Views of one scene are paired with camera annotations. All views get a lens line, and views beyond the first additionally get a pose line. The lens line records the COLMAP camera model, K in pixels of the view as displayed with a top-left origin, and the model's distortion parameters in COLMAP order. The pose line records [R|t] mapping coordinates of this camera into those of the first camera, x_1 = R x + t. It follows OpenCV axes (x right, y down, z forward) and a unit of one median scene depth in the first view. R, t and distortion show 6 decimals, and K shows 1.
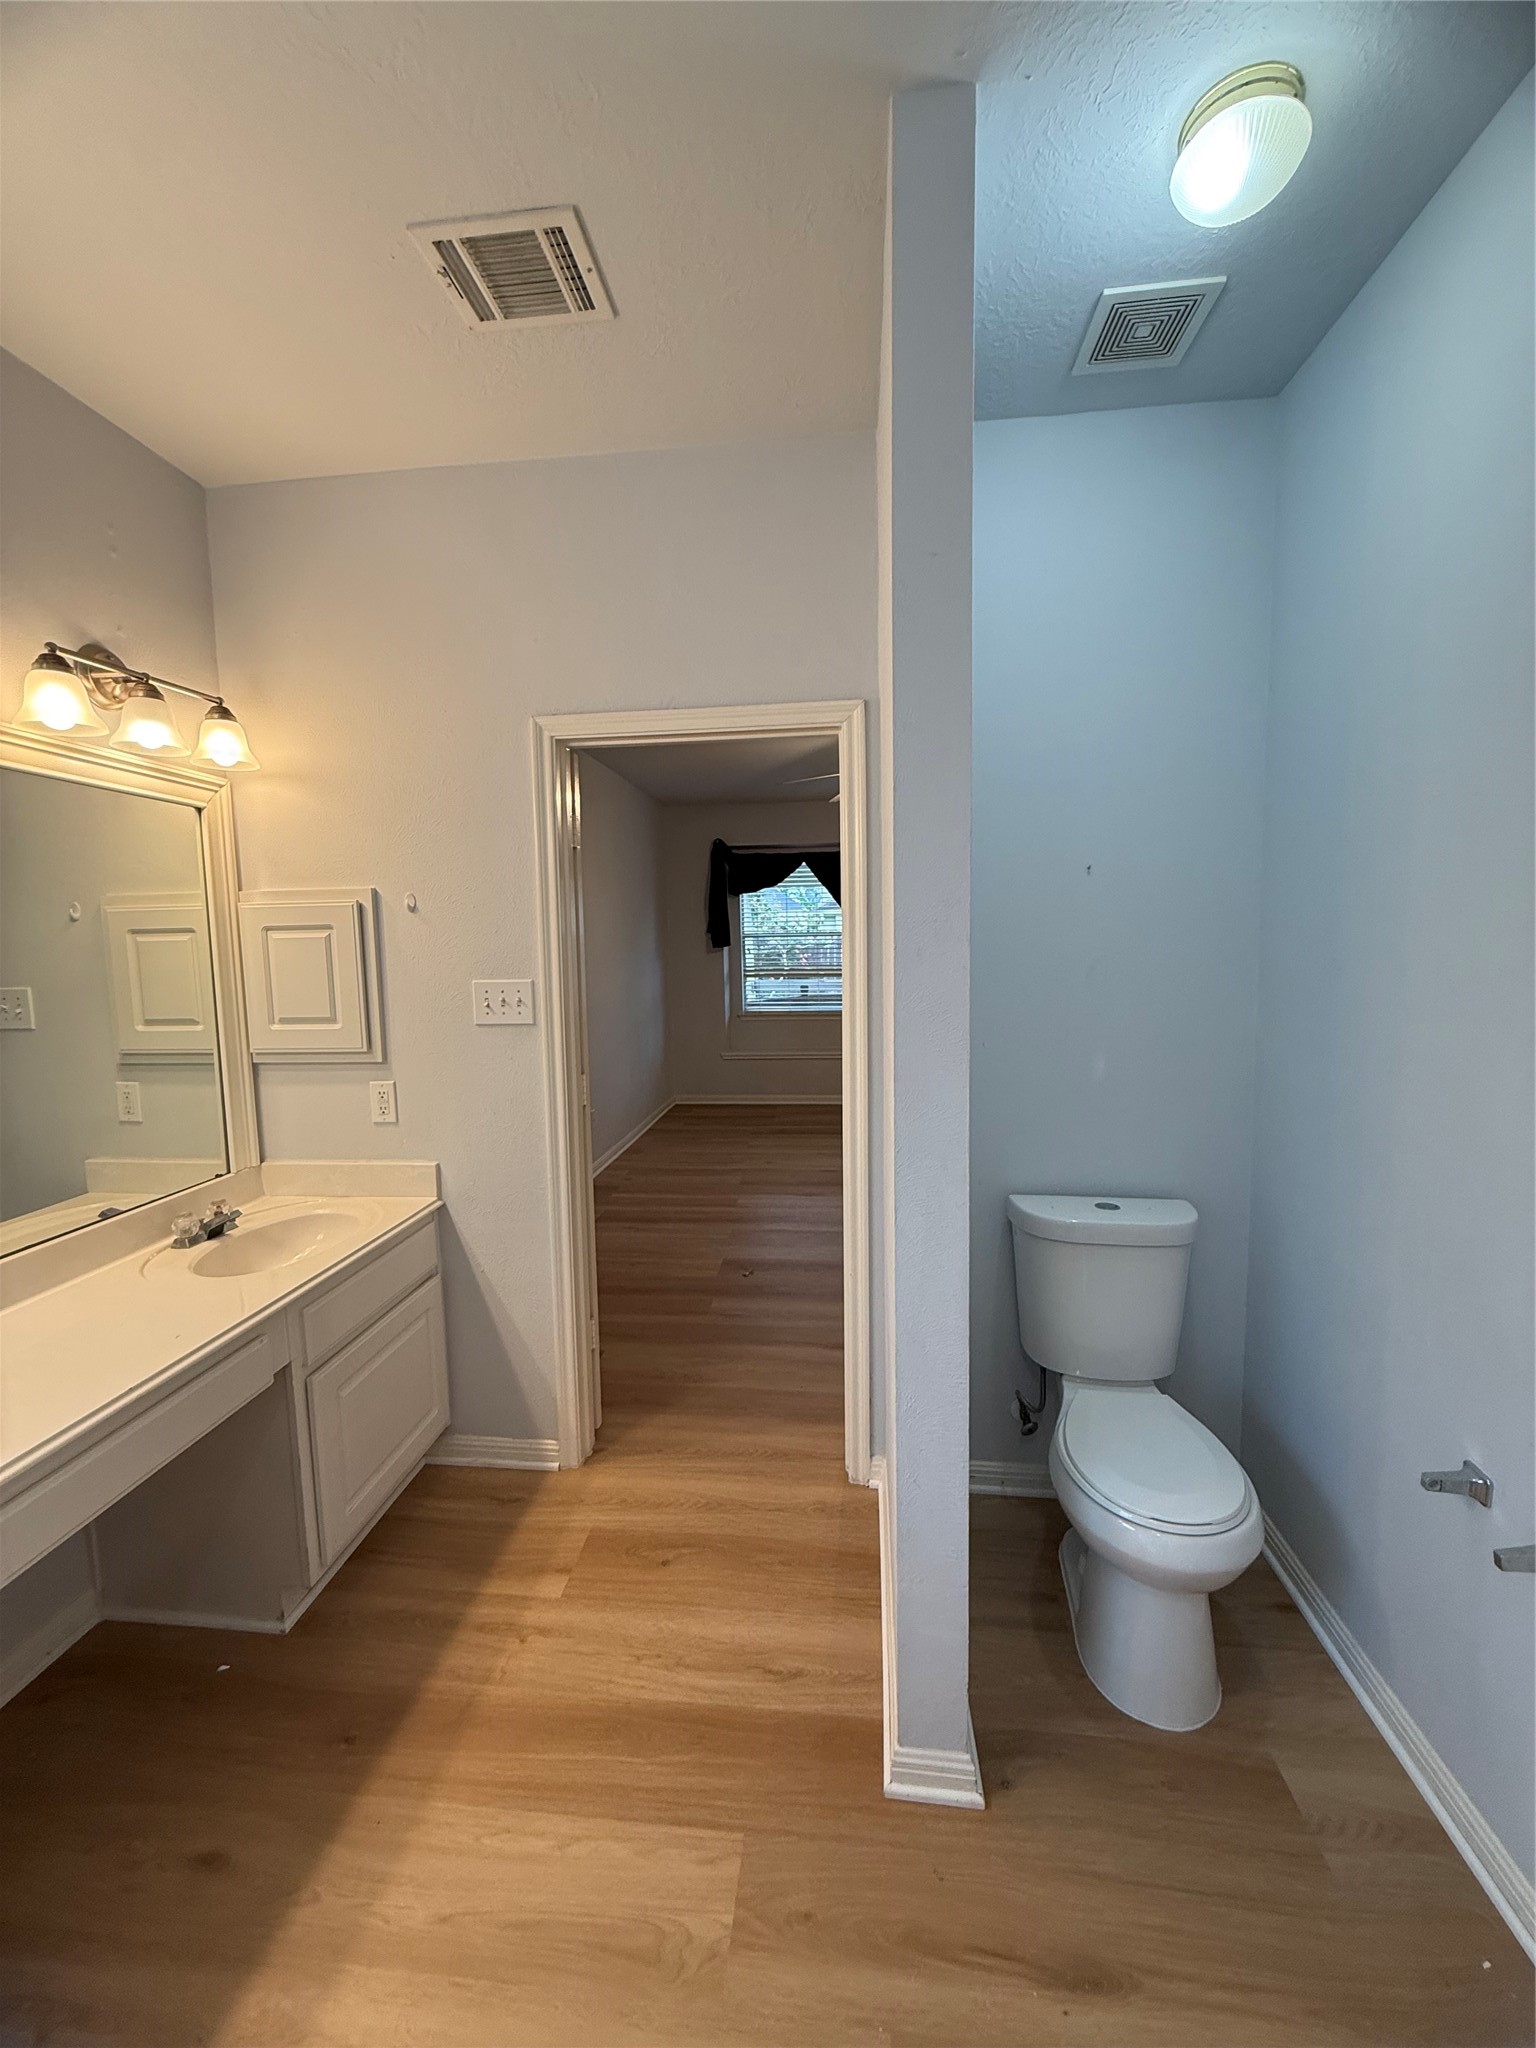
lens RADIAL K [[815.5, 0, 767.7], [0, 815.5, 1017.3], [0, 0, 1]] dist [-0.003540, 0.000231]
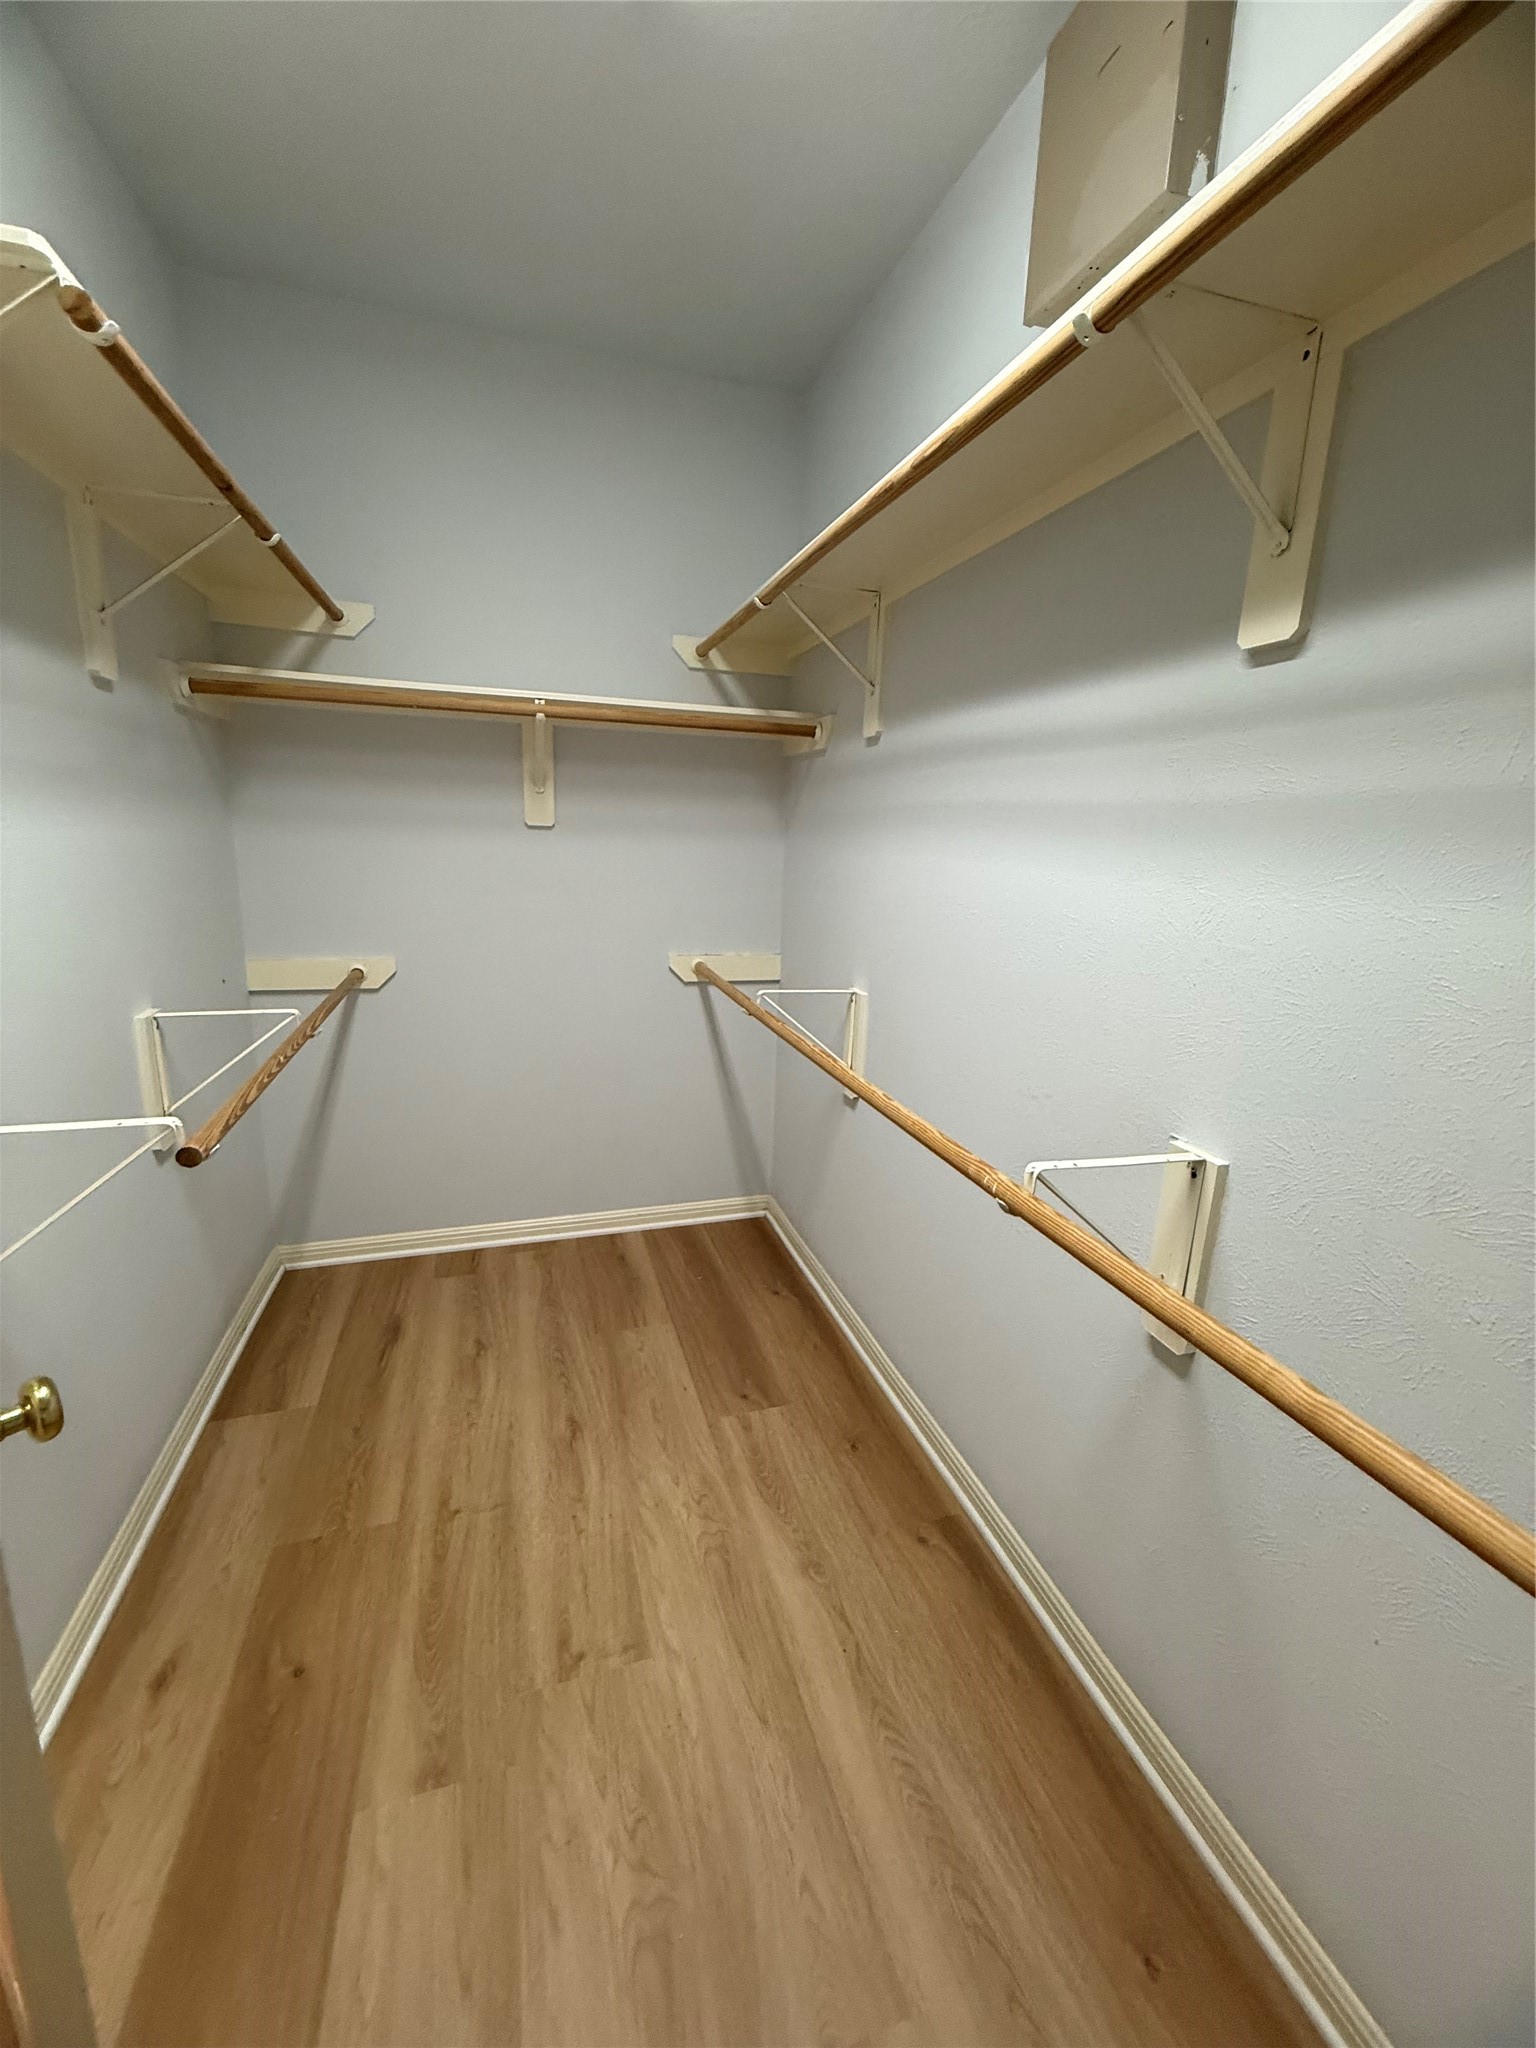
lens RADIAL K [[815.5, 0, 767.7], [0, 815.5, 1017.3], [0, 0, 1]] dist [-0.003540, 0.000231]
pose [[-0.401974, -0.189773, 0.895770, -1.075941], [0.065961, 0.969744, 0.235044, -0.018732], [-0.913272, 0.153567, -0.377294, 1.150977]]
